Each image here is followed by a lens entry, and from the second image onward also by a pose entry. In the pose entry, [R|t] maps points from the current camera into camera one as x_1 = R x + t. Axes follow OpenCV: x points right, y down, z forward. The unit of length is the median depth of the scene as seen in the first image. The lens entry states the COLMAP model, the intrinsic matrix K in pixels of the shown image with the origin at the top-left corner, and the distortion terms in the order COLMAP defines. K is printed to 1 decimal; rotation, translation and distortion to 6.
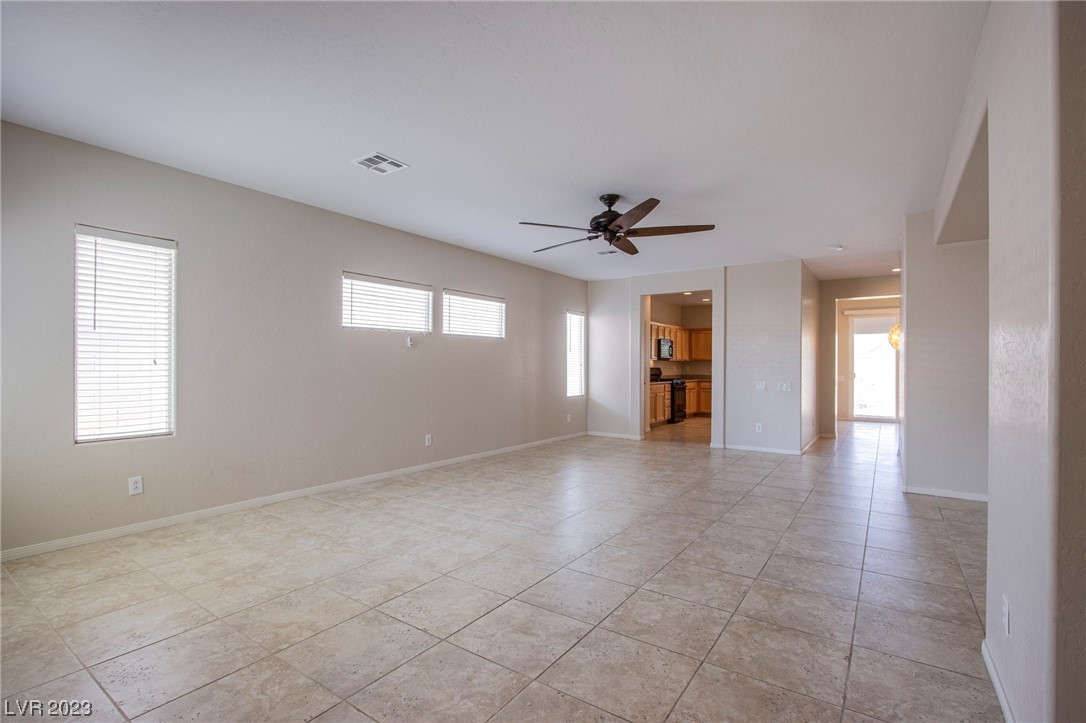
lens RADIAL K [[504.7, 0, 530.2], [0, 504.7, 367.4], [0, 0, 1]] dist [-0.020860, 0.002912]
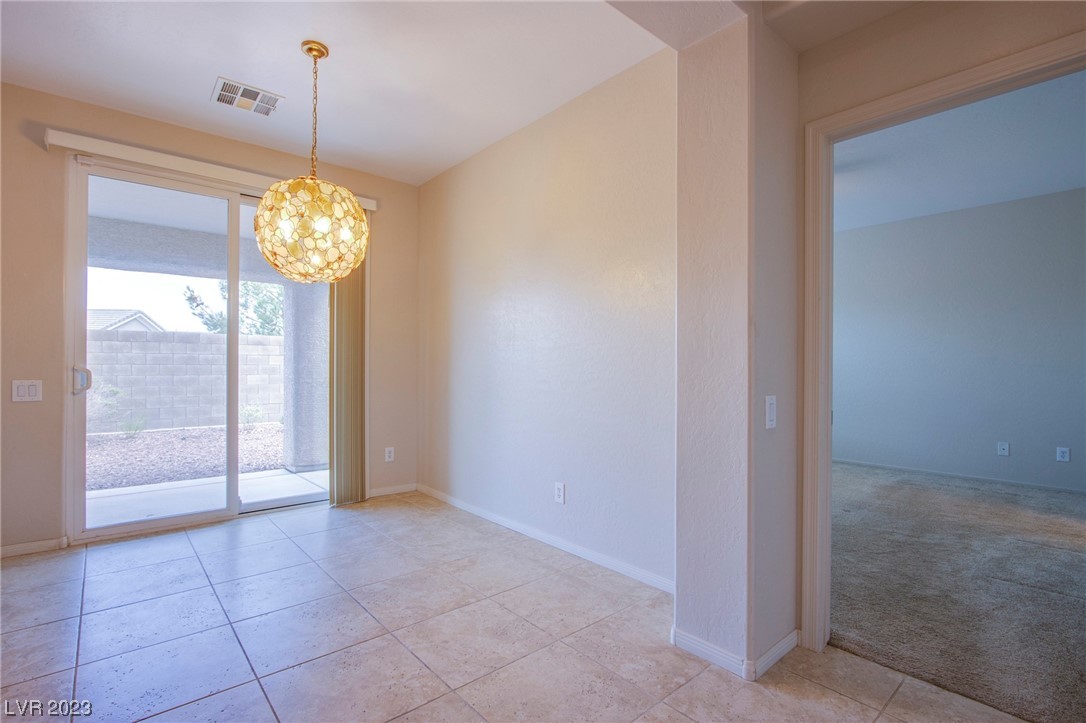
lens RADIAL K [[504.7, 0, 535.7], [0, 504.7, 360.9], [0, 0, 1]] dist [-0.020860, 0.002912]
pose [[0.236189, 0.005357, 0.971692, 1.173752], [0.002148, 0.999979, -0.006035, 0.021964], [-0.971705, 0.003512, 0.236173, 1.856135]]
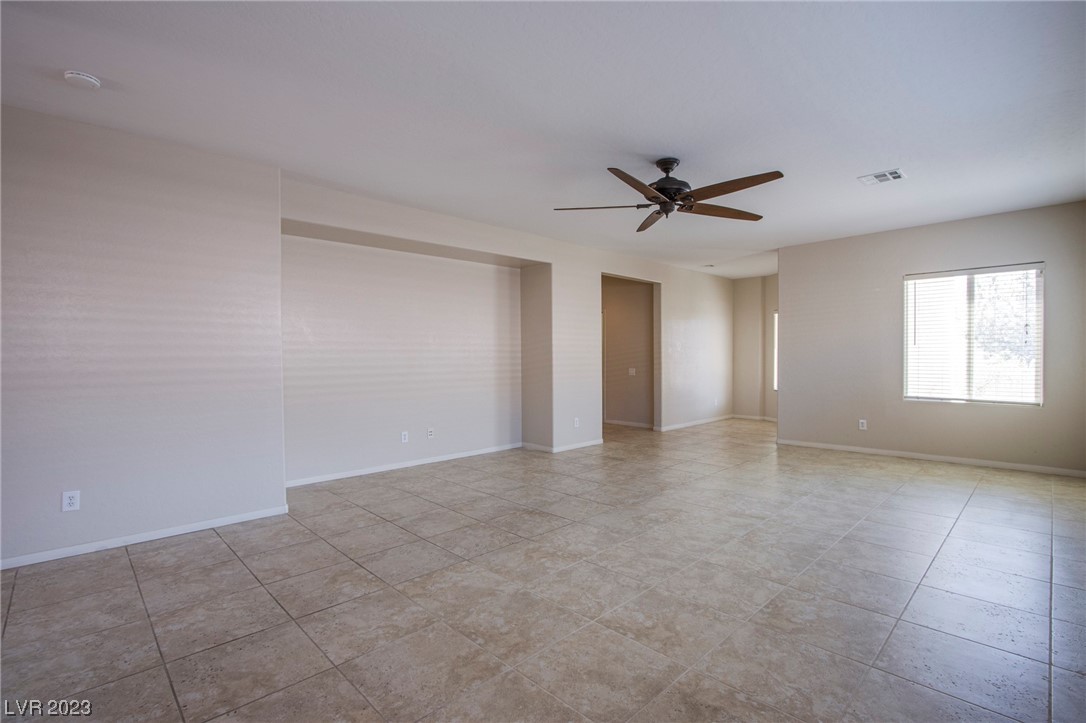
lens RADIAL K [[504.7, 0, 539.4], [0, 504.7, 365.6], [0, 0, 1]] dist [-0.020860, 0.002912]
pose [[-0.983843, -0.000712, 0.179031, 0.234422], [0.003220, 0.999760, 0.021673, -0.005992], [-0.179003, 0.021899, -0.983605, 2.020677]]
